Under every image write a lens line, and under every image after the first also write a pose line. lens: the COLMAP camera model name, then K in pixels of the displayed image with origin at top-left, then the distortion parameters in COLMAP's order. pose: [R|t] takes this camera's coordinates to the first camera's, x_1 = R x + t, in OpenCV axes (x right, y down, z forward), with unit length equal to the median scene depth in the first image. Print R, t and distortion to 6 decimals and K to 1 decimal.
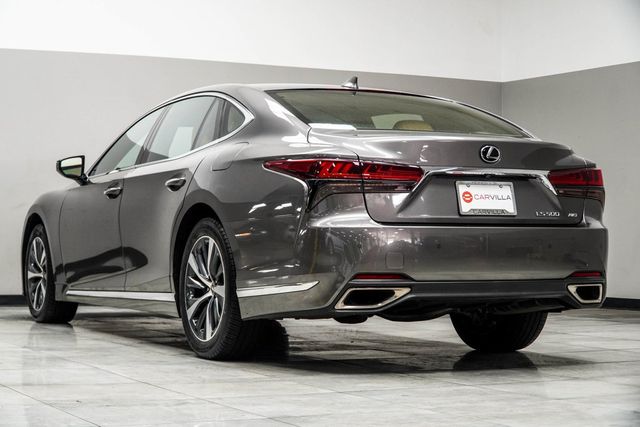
lens RADIAL K [[1153.7, 0, 319.3], [0, 1153.7, 214.4], [0, 0, 1]] dist [0.064060, 0.000000]
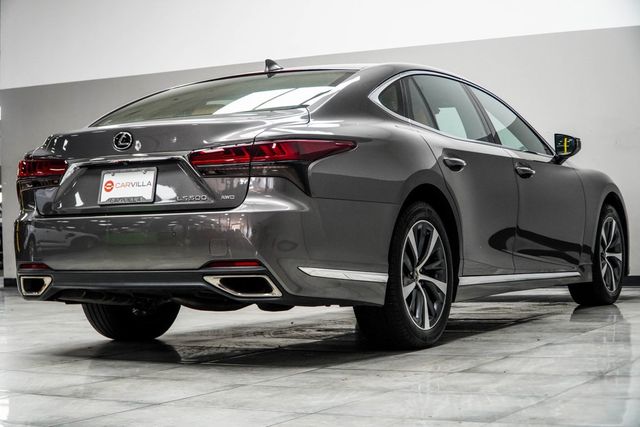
lens RADIAL K [[1140.0, 0, 320.1], [0, 1140.0, 209.9], [0, 0, 1]] dist [0.023171, 0.000000]
pose [[0.555043, -0.031737, -0.831216, 1.036370], [0.046376, 0.998898, -0.007172, 0.020710], [0.830528, -0.034568, 0.555903, 0.599601]]
